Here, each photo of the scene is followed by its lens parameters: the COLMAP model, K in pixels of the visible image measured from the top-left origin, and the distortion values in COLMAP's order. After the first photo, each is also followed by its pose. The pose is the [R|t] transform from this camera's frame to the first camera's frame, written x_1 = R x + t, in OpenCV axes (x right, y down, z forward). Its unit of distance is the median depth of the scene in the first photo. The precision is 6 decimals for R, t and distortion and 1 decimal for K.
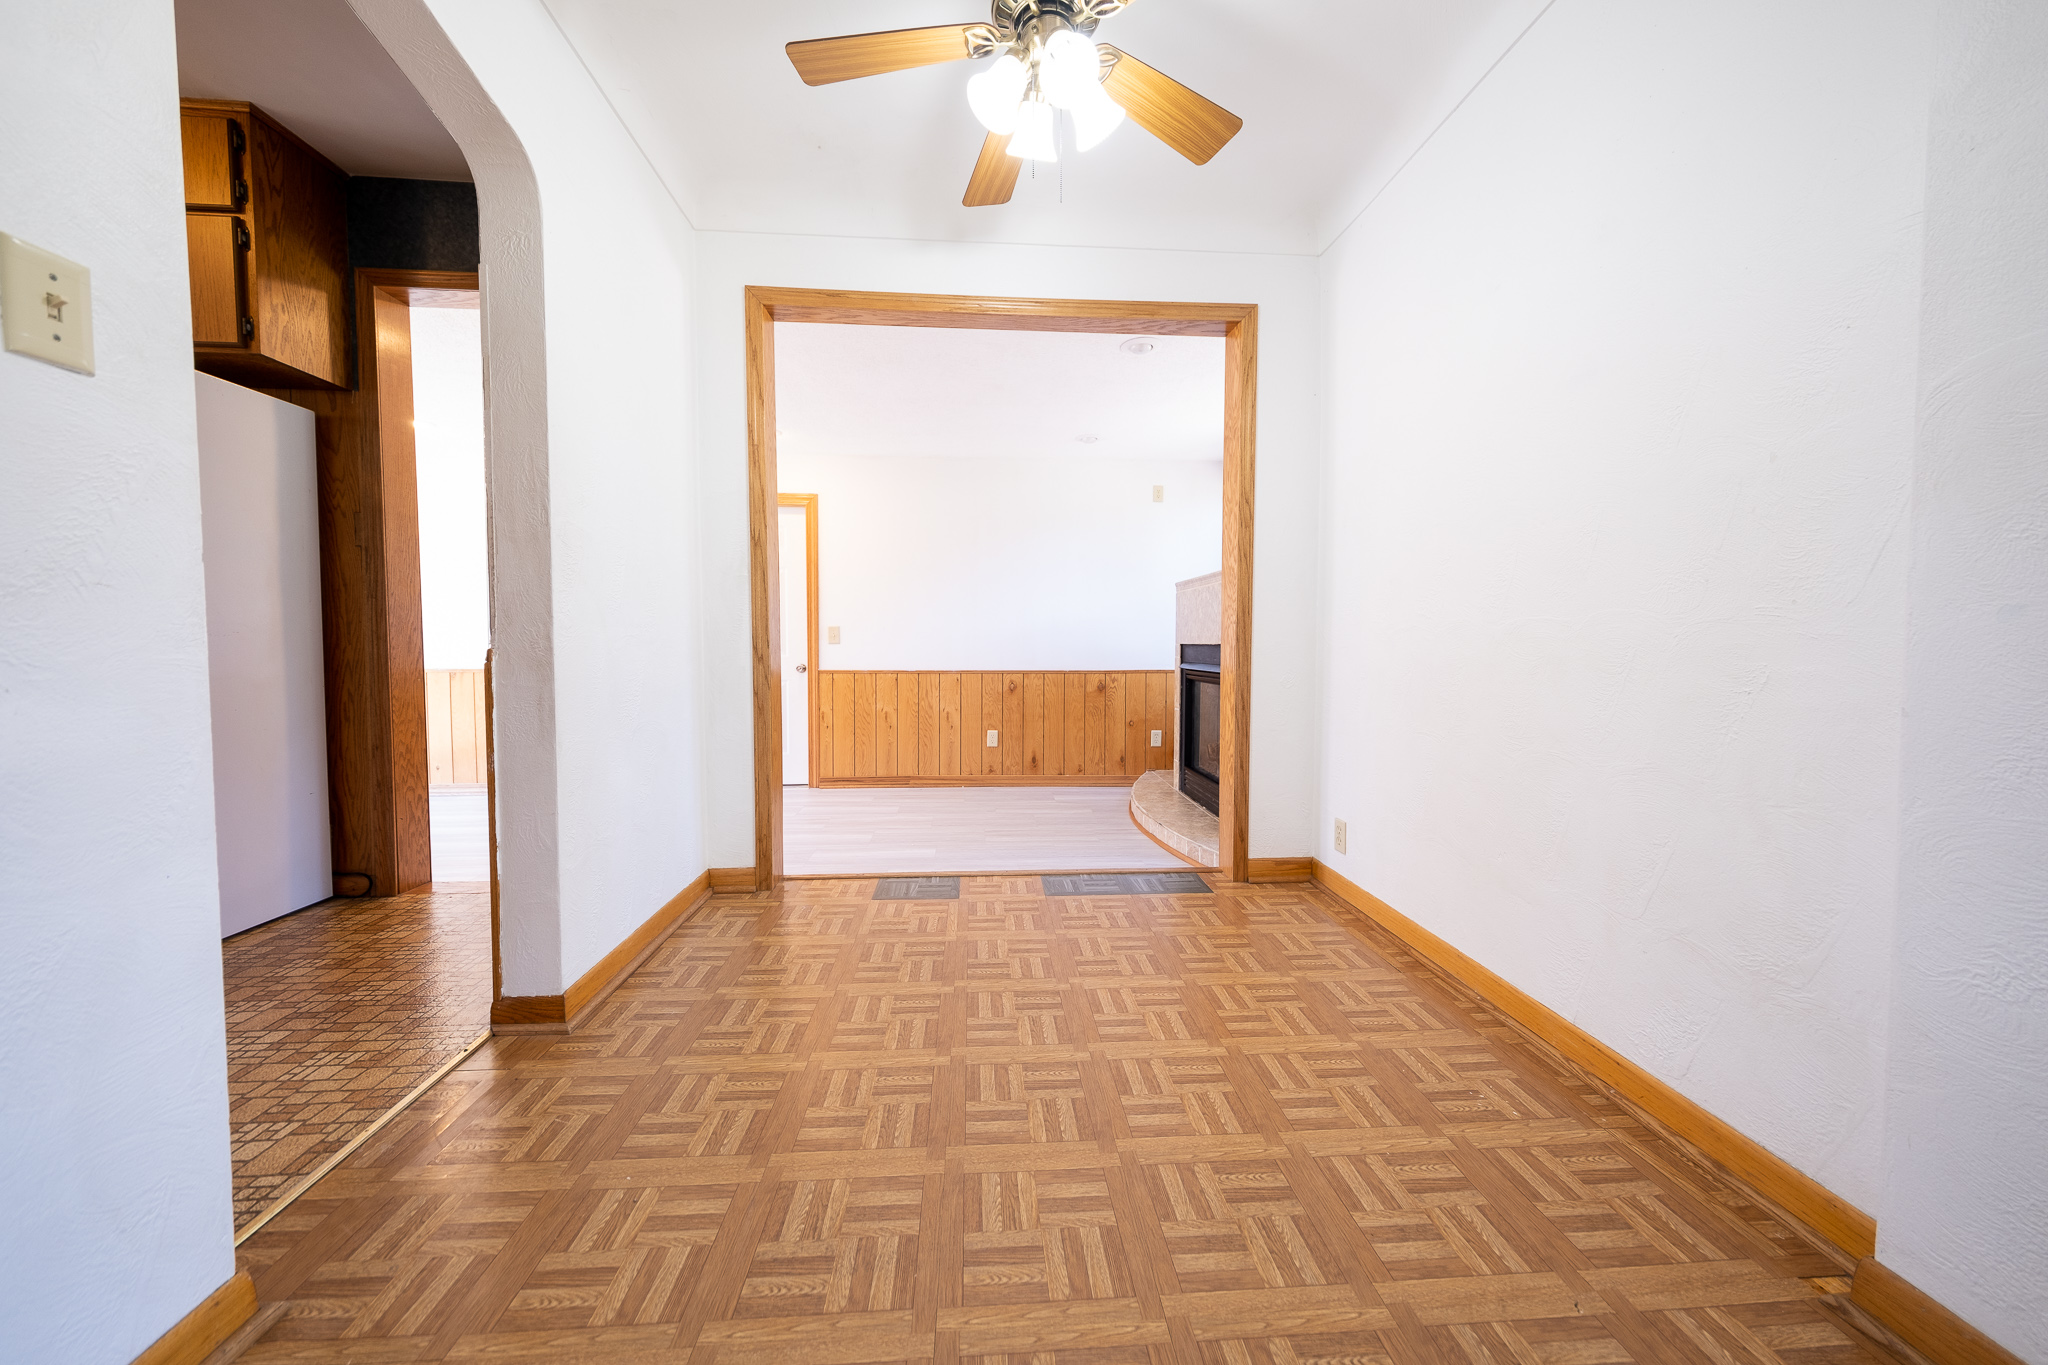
lens RADIAL K [[692.2, 0, 1031.1], [0, 692.2, 675.4], [0, 0, 1]] dist [-0.000244, -0.000019]
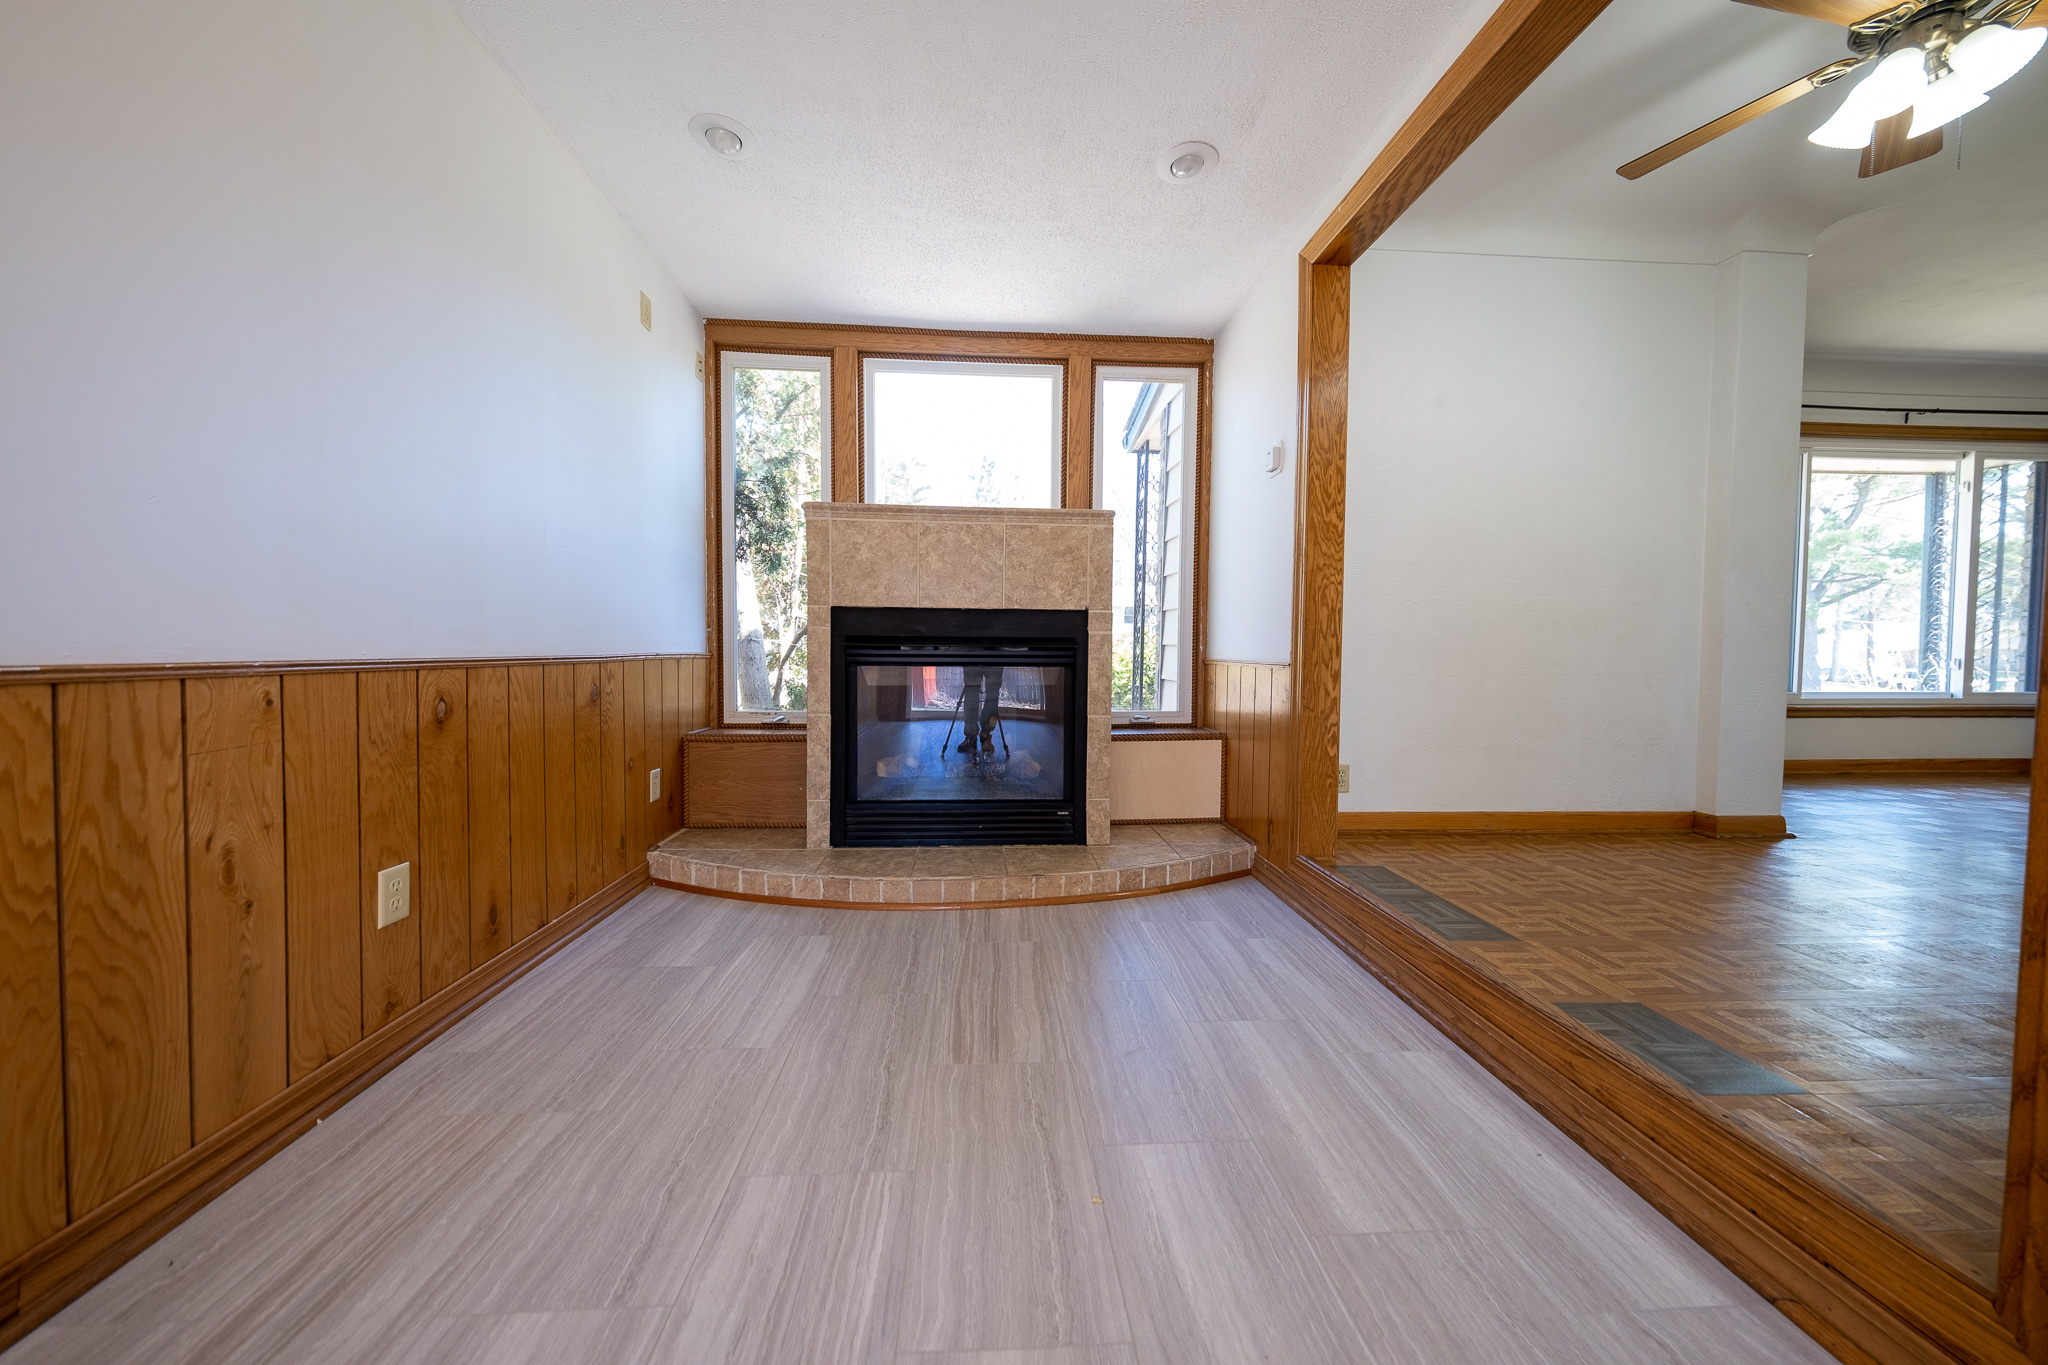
lens RADIAL K [[679.8, 0, 1024.0], [0, 679.8, 682.5], [0, 0, 1]] dist [-0.000397, -0.000005]
pose [[0.019296, -0.052362, 0.998442, -0.331748], [0.036711, 0.997991, 0.051629, -0.002975], [-0.999140, 0.035658, 0.021179, 0.726362]]
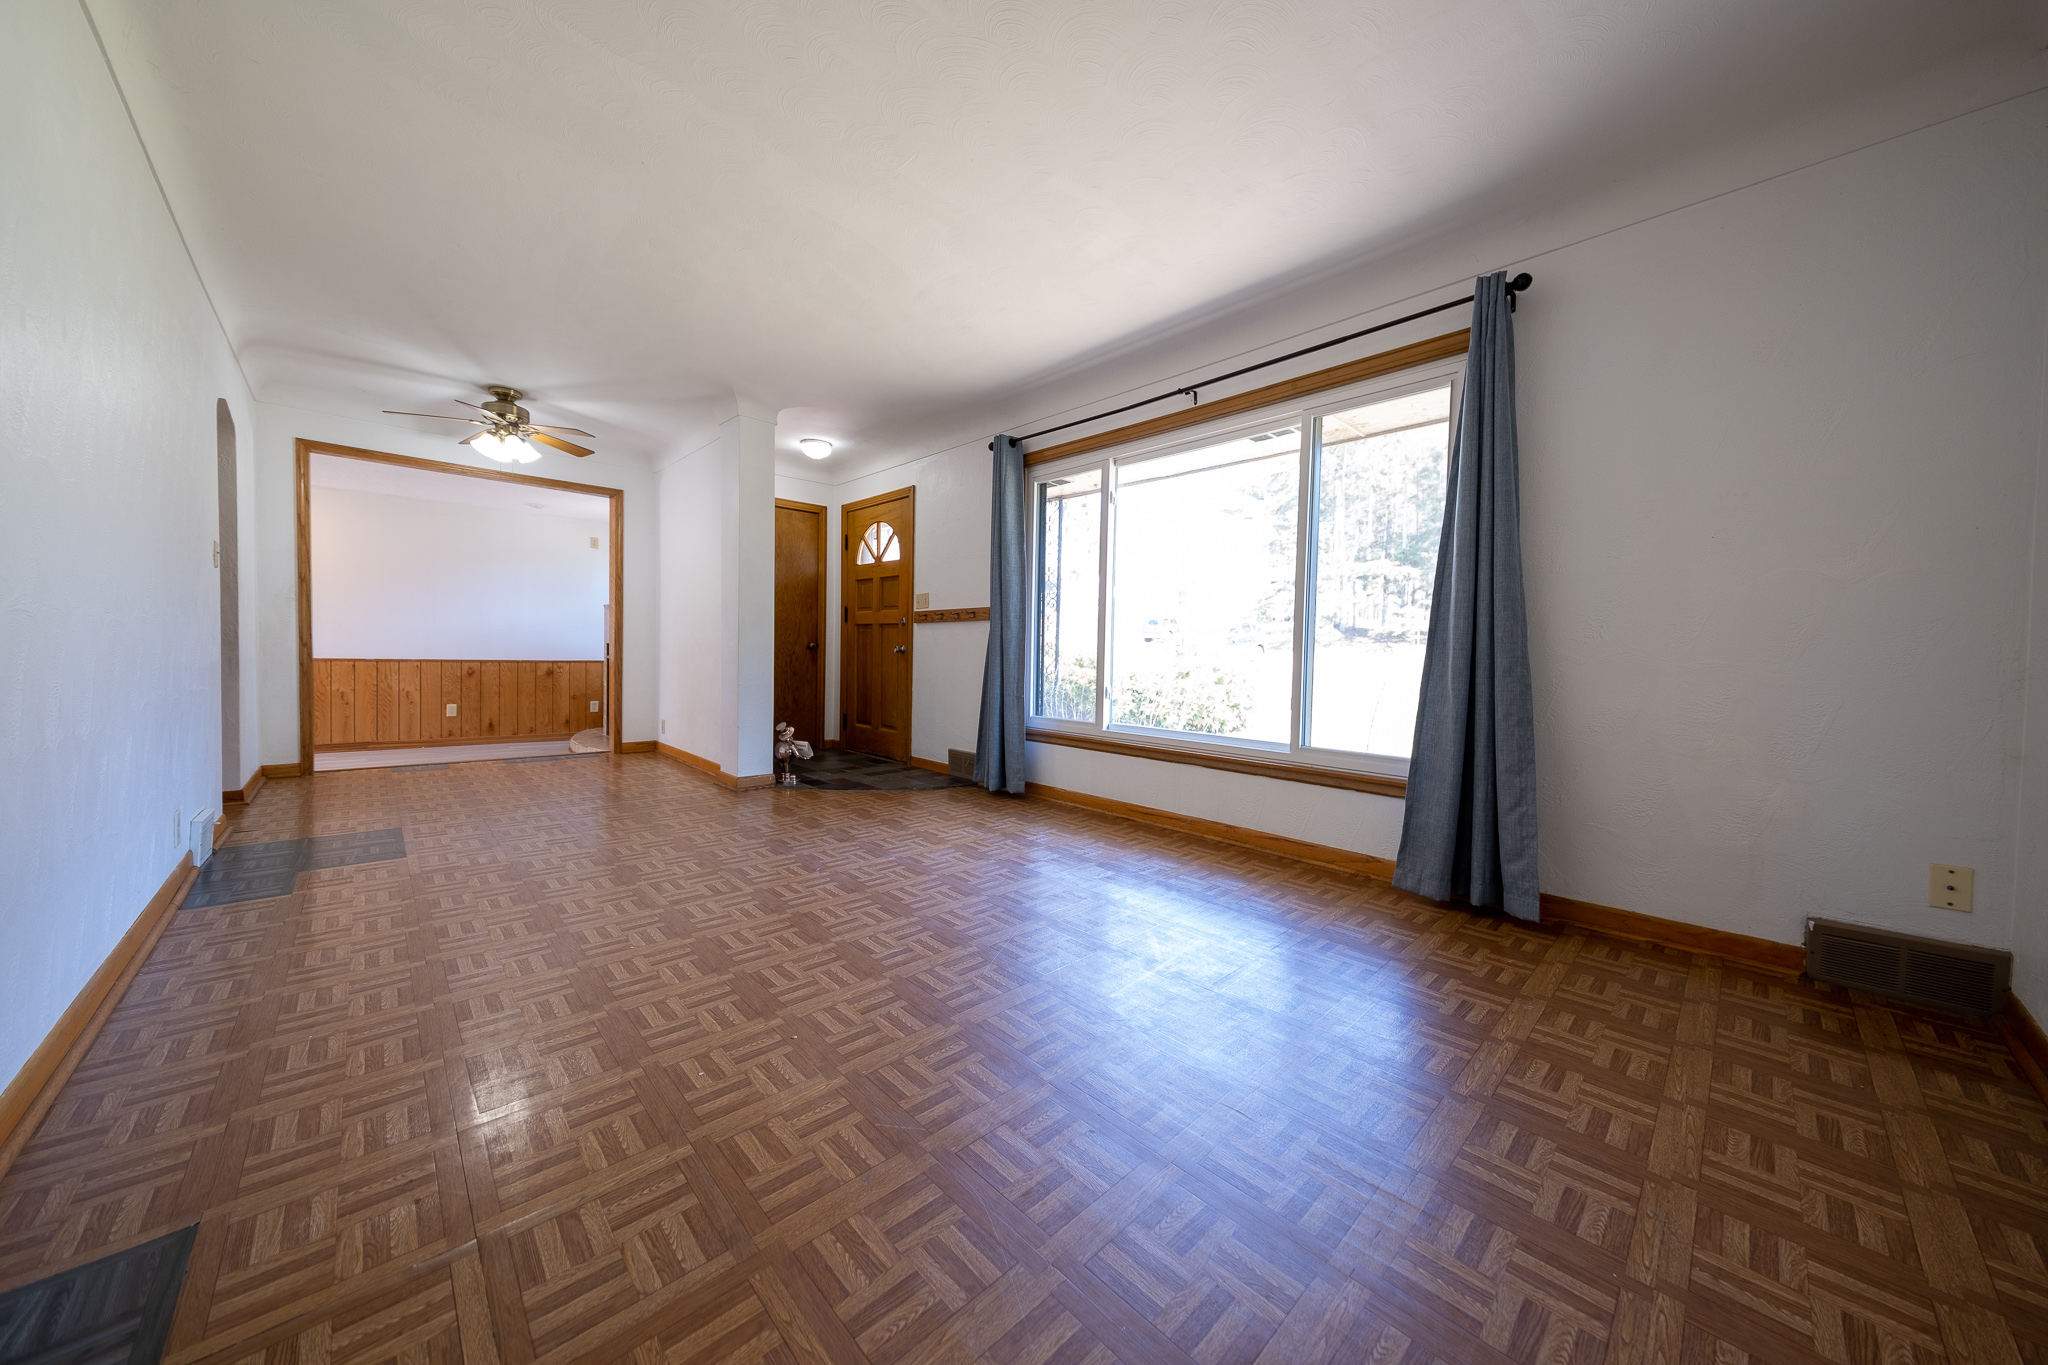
lens RADIAL K [[692.2, 0, 1031.1], [0, 692.2, 675.4], [0, 0, 1]] dist [-0.000244, -0.000019]
pose [[0.775484, -0.003439, 0.631357, -0.031615], [0.006441, 0.999976, -0.002465, 0.033878], [-0.631334, 0.005978, 0.775488, -0.761892]]
